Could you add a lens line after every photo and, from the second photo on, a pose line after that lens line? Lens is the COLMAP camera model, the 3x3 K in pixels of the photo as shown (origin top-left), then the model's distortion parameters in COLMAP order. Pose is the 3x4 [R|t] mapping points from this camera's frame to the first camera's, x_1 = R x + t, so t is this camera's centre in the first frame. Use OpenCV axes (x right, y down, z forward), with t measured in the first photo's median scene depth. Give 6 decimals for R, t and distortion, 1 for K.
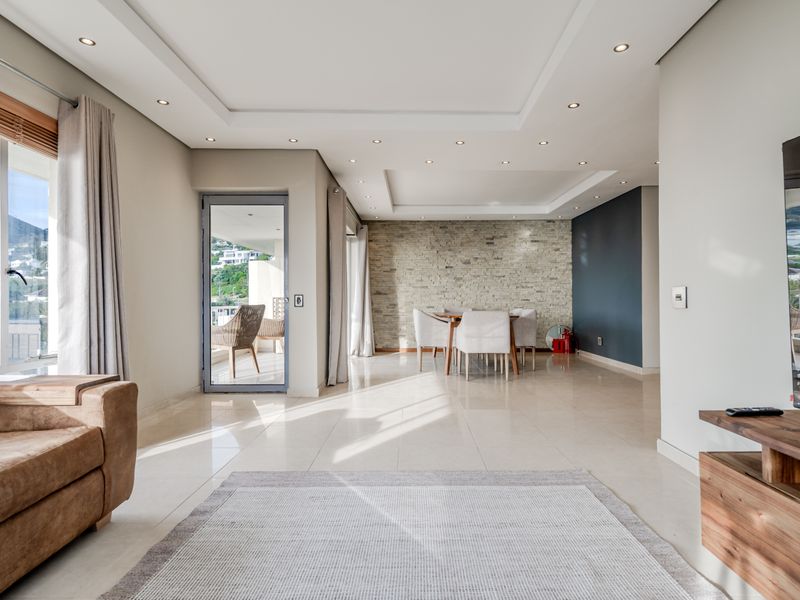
lens RADIAL K [[452.3, 0, 406.3], [0, 452.3, 288.6], [0, 0, 1]] dist [0.001416, 0.003000]
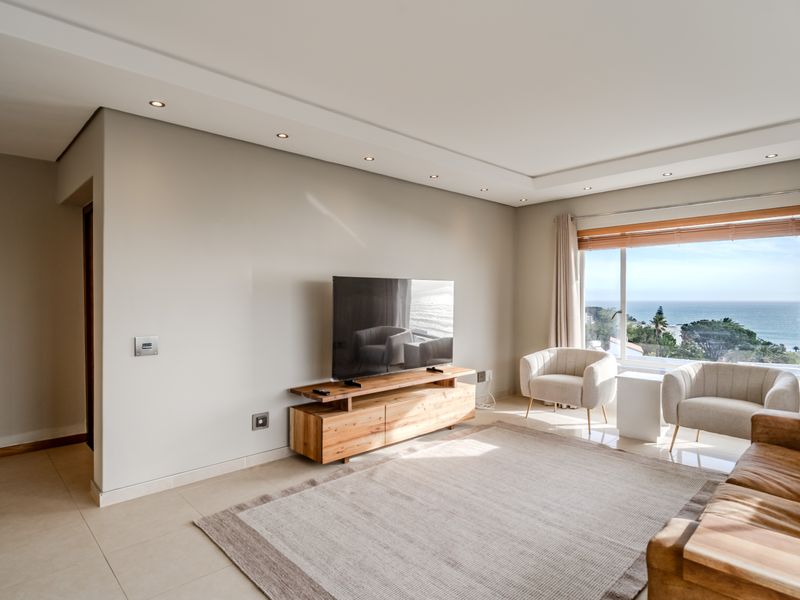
lens RADIAL K [[460.8, 0, 400.0], [0, 460.8, 298.7], [0, 0, 1]] dist [-0.002164, 0.002083]
pose [[-0.685970, 0.000551, 0.727630, -0.214263], [-0.015272, 0.999769, -0.015154, -0.029022], [-0.727470, -0.021508, -0.685803, 0.435857]]
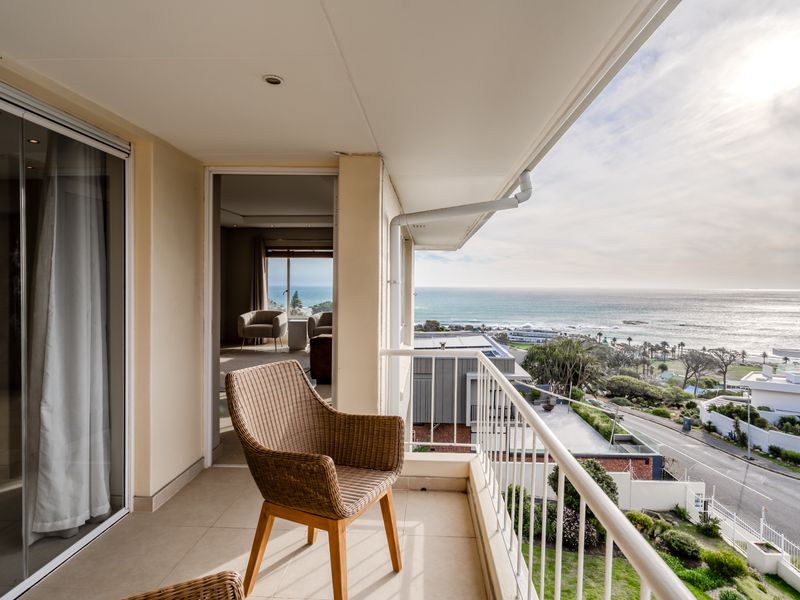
lens RADIAL K [[452.3, 0, 418.1], [0, 452.3, 300.5], [0, 0, 1]] dist [0.001416, 0.003000]
pose [[-0.999322, -0.009066, 0.035674, -0.352045], [-0.008673, 0.999900, 0.011170, -0.016818], [-0.035771, 0.010853, -0.999301, 0.968789]]
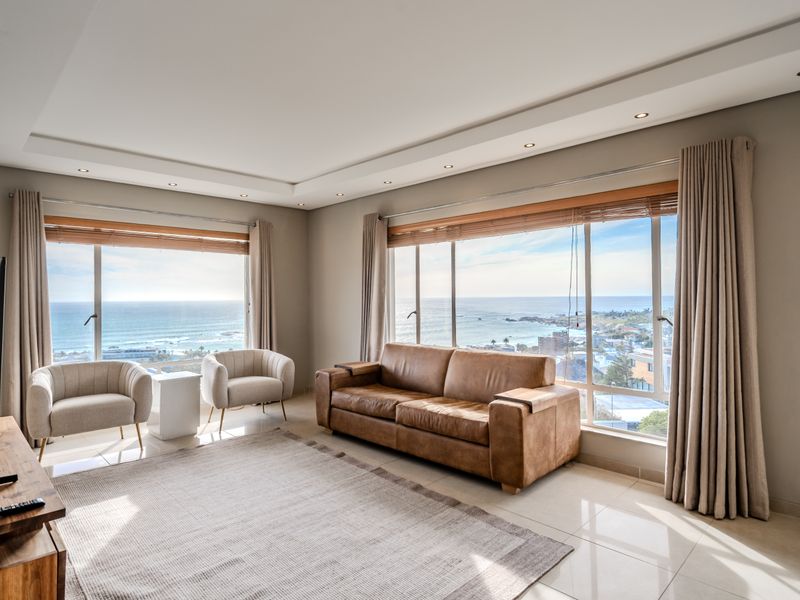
lens RADIAL K [[460.8, 0, 413.9], [0, 460.8, 286.5], [0, 0, 1]] dist [-0.002164, 0.002083]
pose [[-0.705218, -0.009582, -0.708925, 0.161627], [0.024502, 0.998982, -0.037876, -0.030364], [0.708567, -0.044081, -0.704266, 0.458760]]
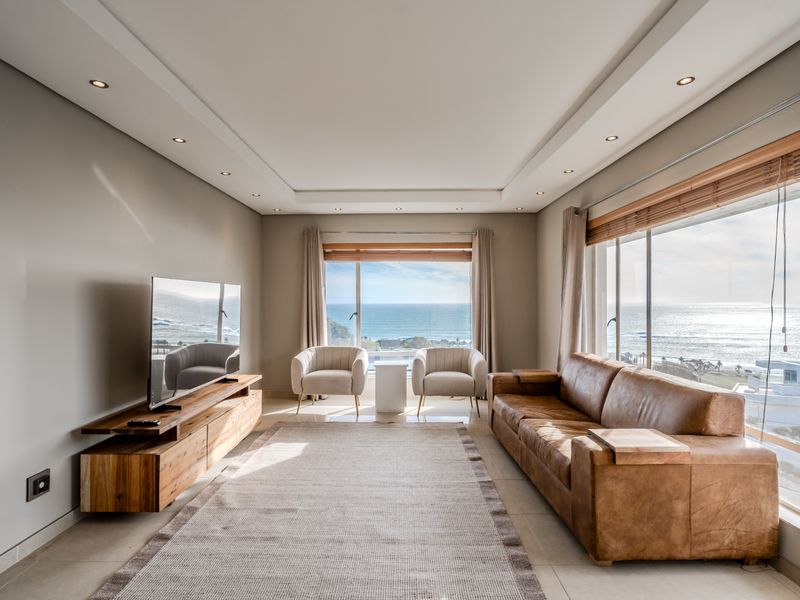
lens RADIAL K [[436.8, 0, 406.7], [0, 436.8, 298.4], [0, 0, 1]] dist [0.002527, -0.000359]
pose [[-0.999992, 0.003535, -0.001910, -0.046117], [0.003589, 0.999581, -0.028713, -0.029259], [0.001808, -0.028720, -0.999586, 0.516451]]
